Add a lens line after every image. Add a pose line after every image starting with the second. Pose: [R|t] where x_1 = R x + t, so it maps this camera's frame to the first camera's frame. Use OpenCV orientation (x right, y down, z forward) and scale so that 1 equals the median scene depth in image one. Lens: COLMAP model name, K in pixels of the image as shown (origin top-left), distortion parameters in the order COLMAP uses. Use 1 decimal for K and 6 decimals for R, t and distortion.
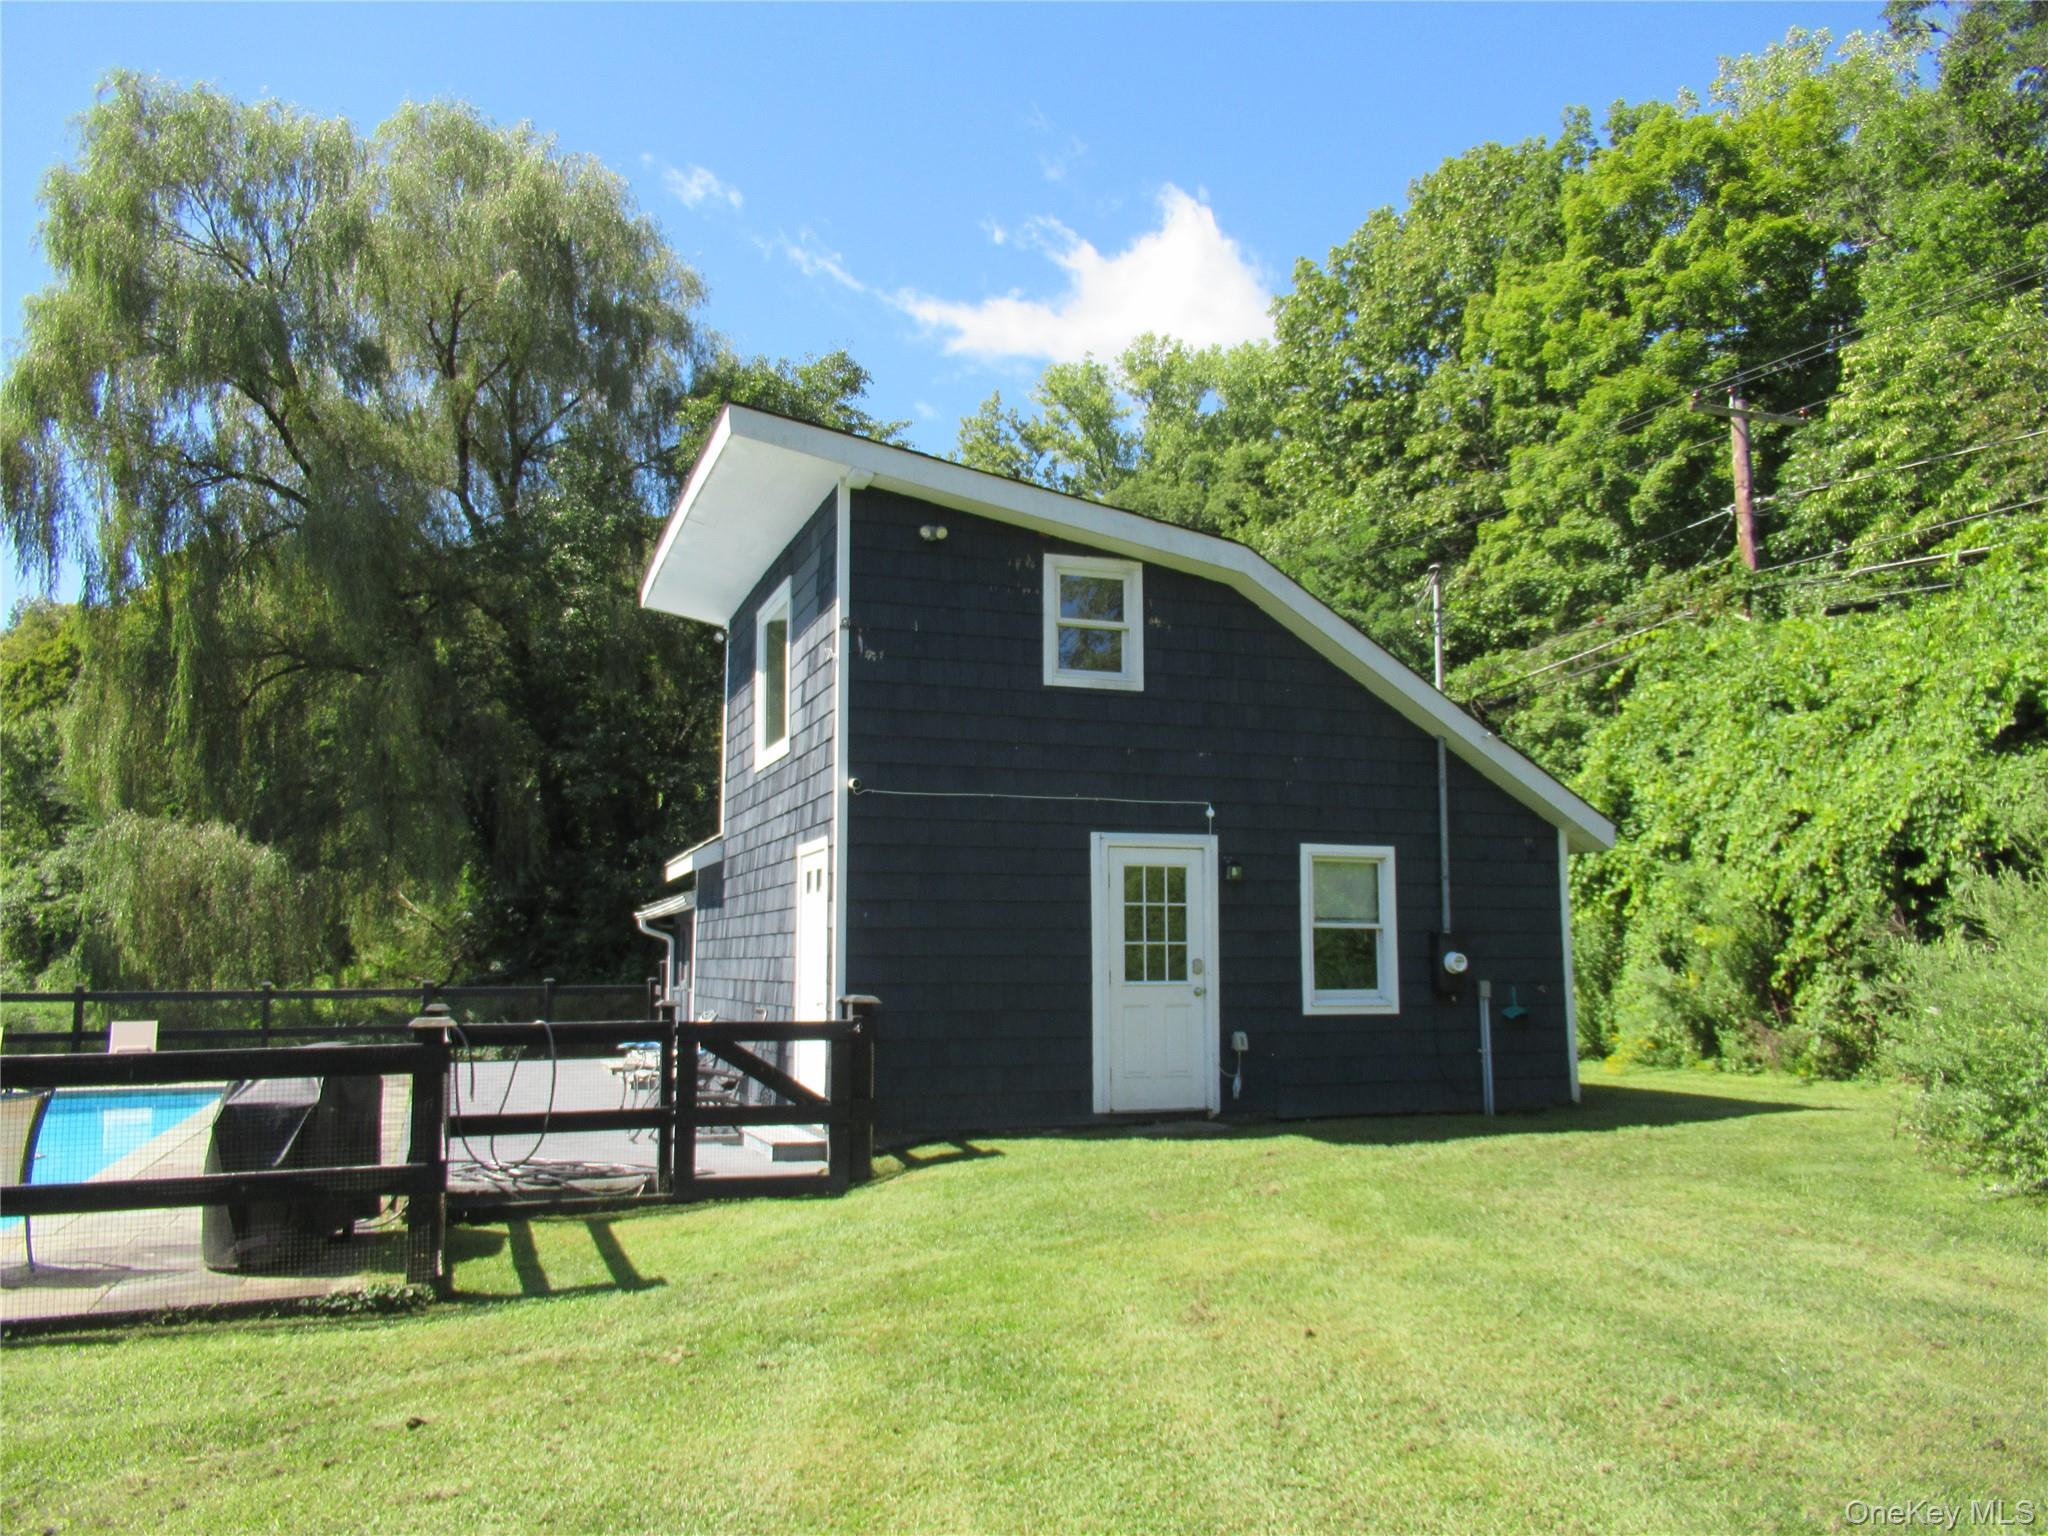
lens RADIAL K [[1523.4, 0, 1024.0], [0, 1523.4, 768.0], [0, 0, 1]] dist [-0.021340, -0.001285]
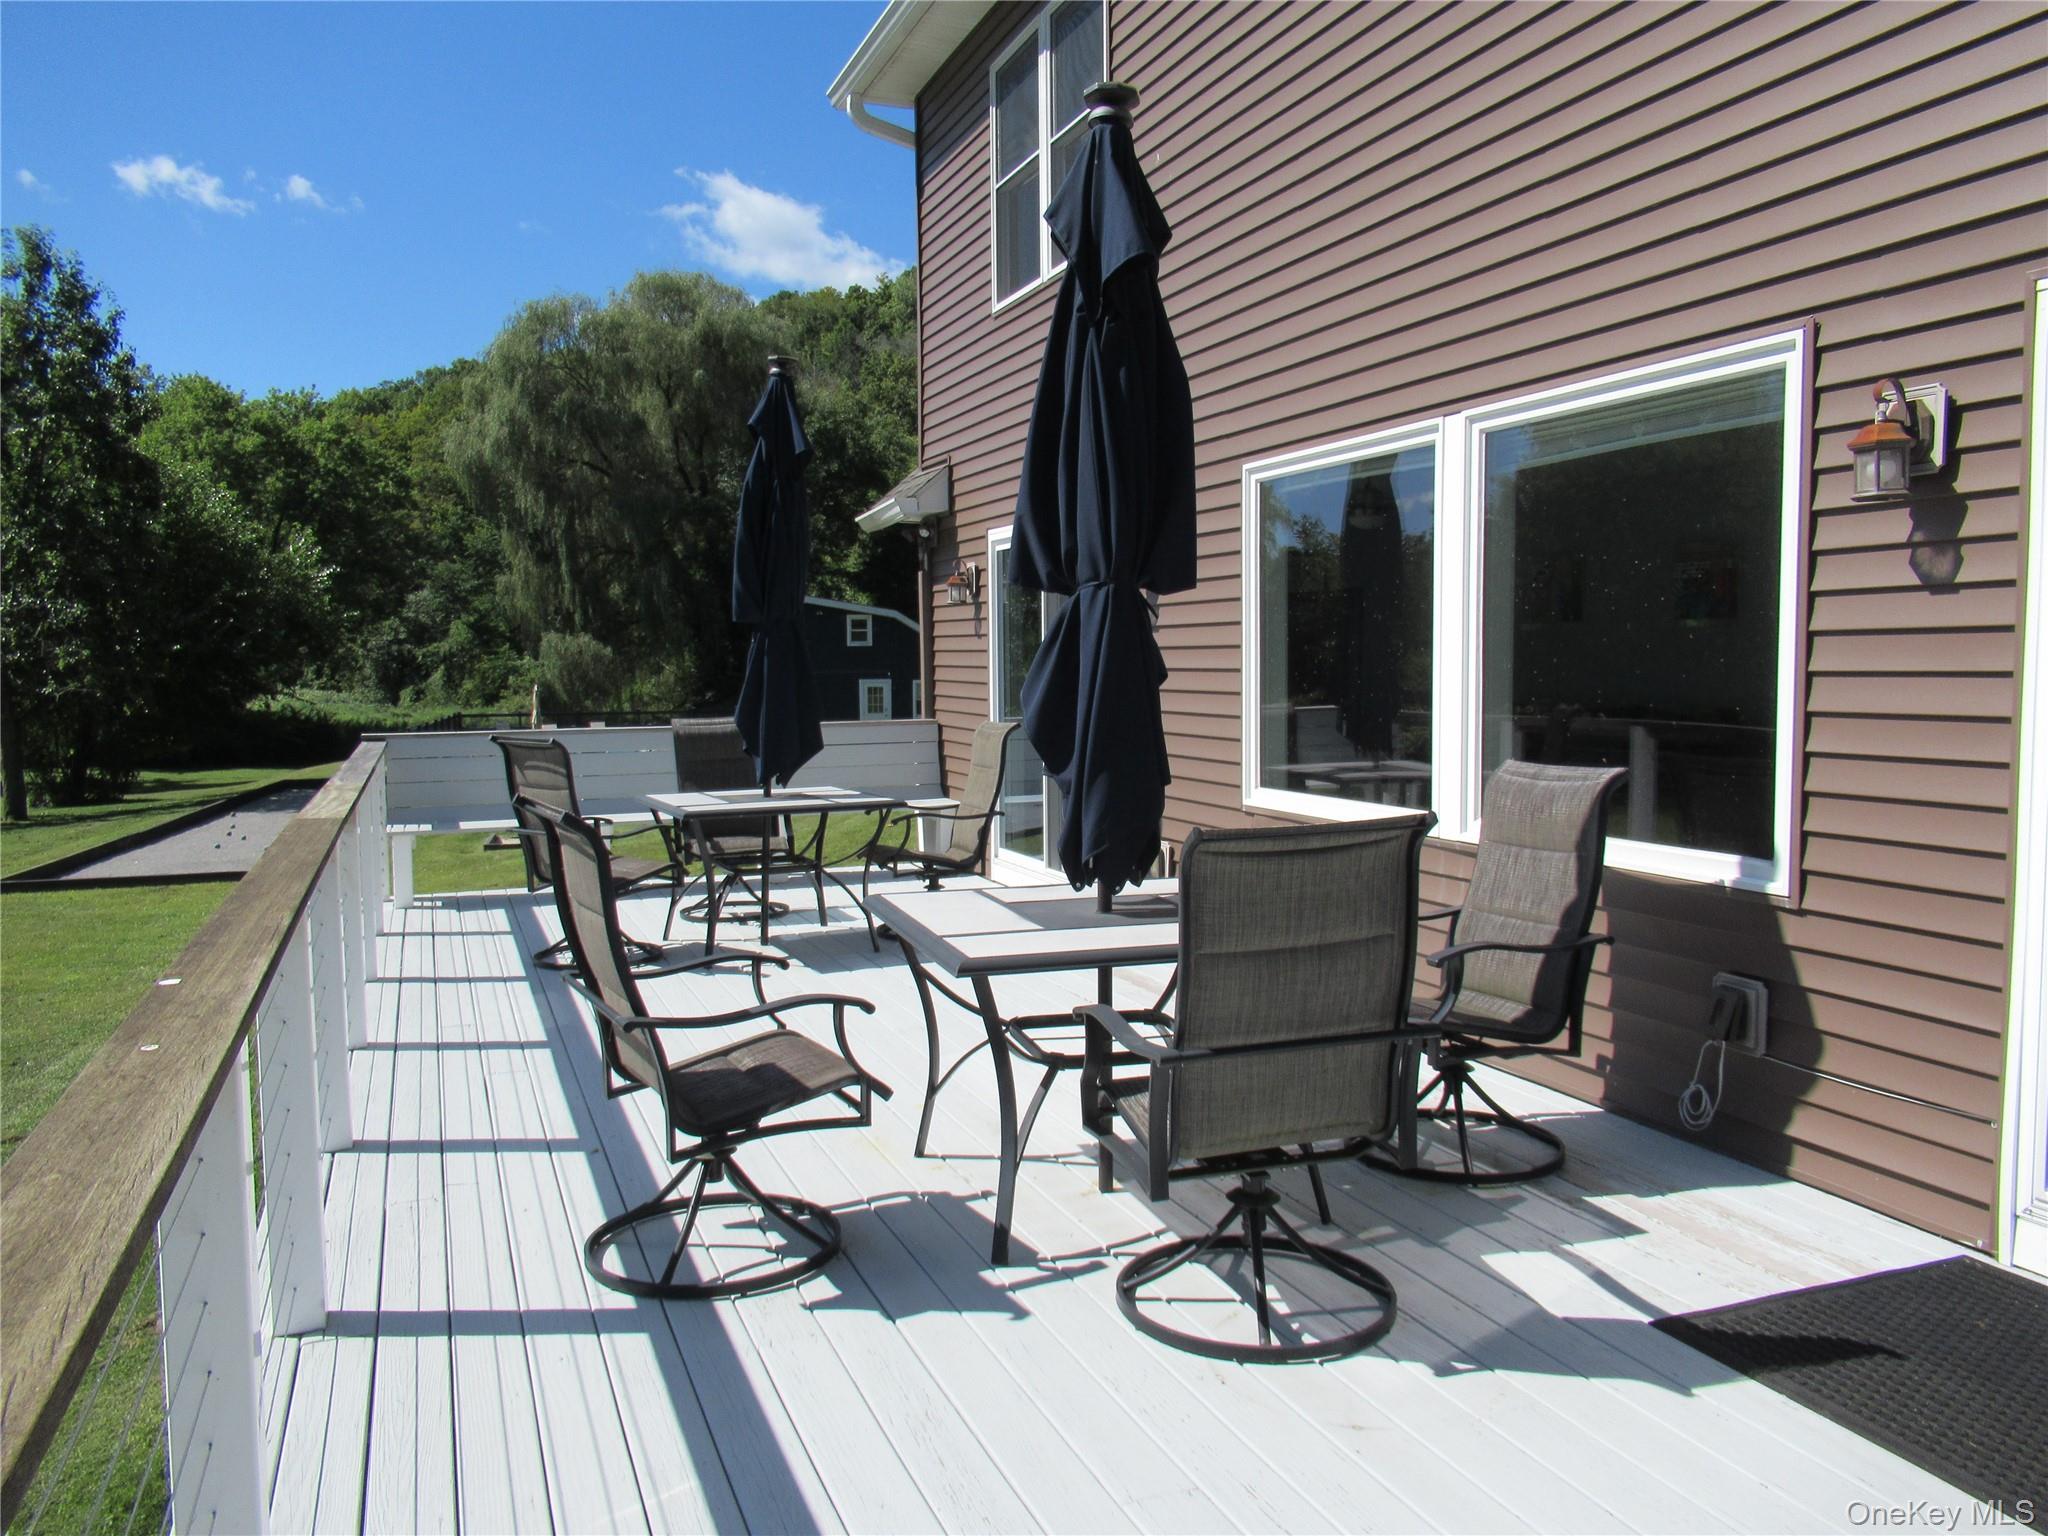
lens RADIAL K [[1530.7, 0, 1024.0], [0, 1530.7, 768.0], [0, 0, 1]] dist [0.022913, 0.002512]
pose [[0.994338, 0.001644, -0.106254, 0.957511], [0.019297, 0.980462, 0.195758, -0.545561], [0.104500, -0.196700, 0.974879, -3.203539]]
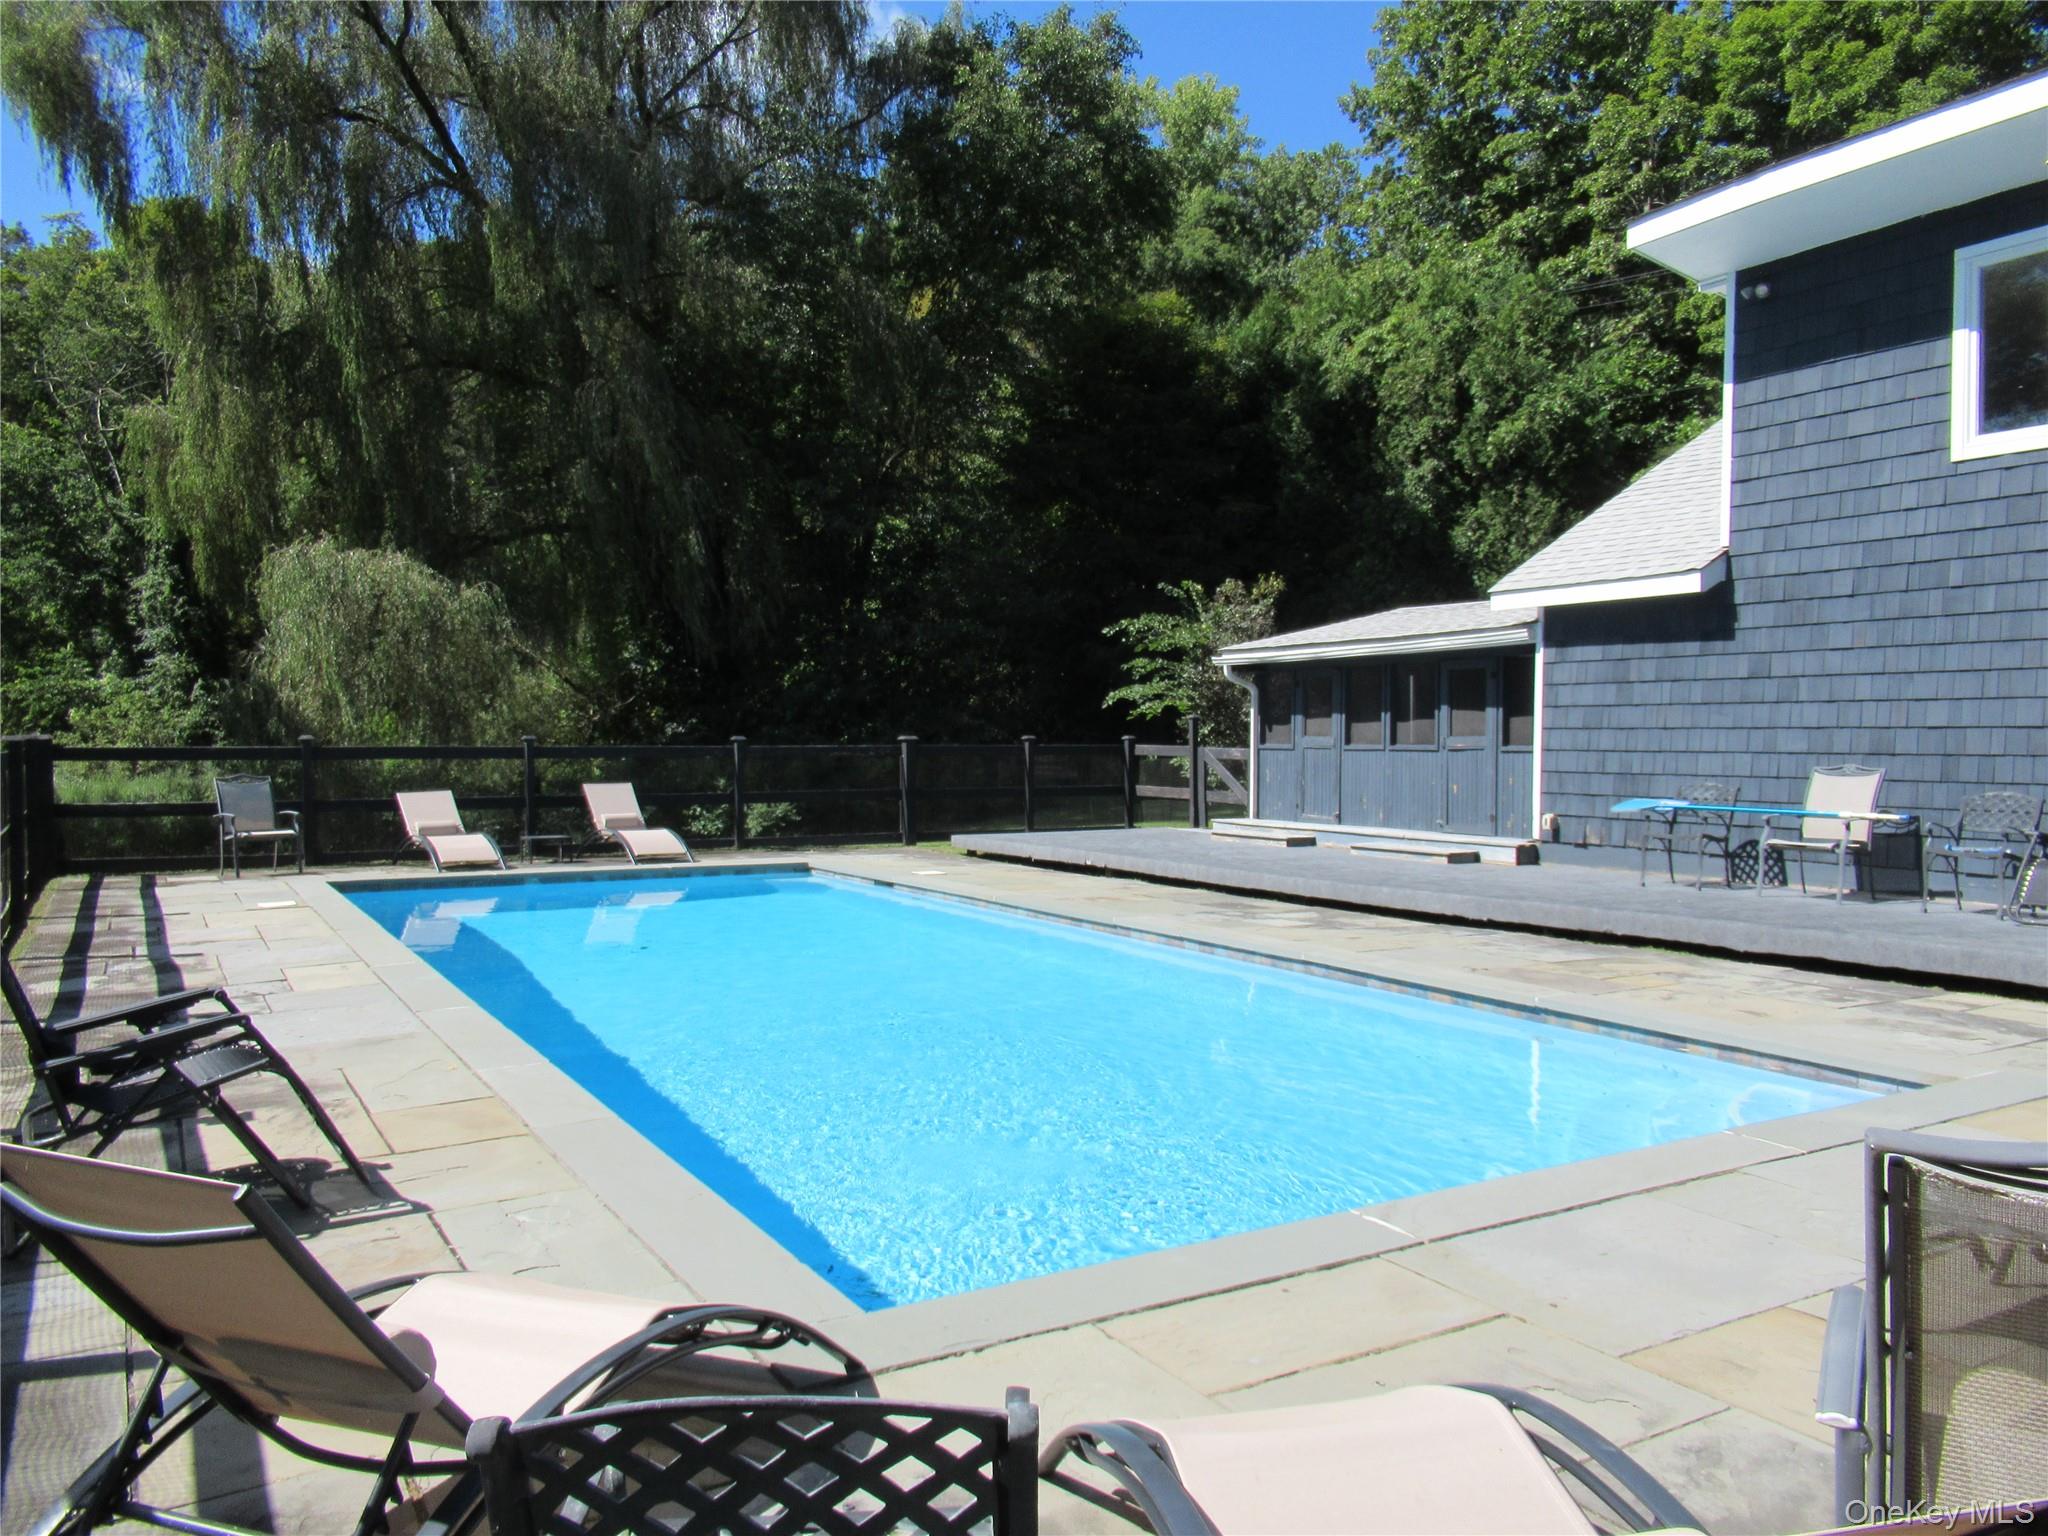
lens RADIAL K [[1540.0, 0, 1024.0], [0, 1540.0, 768.0], [0, 0, 1]] dist [-0.002293, -0.002412]
pose [[0.985763, -0.000742, 0.168138, -0.895788], [-0.023363, 0.989685, 0.141345, 0.066228], [-0.166508, -0.143261, 0.975577, 0.302896]]
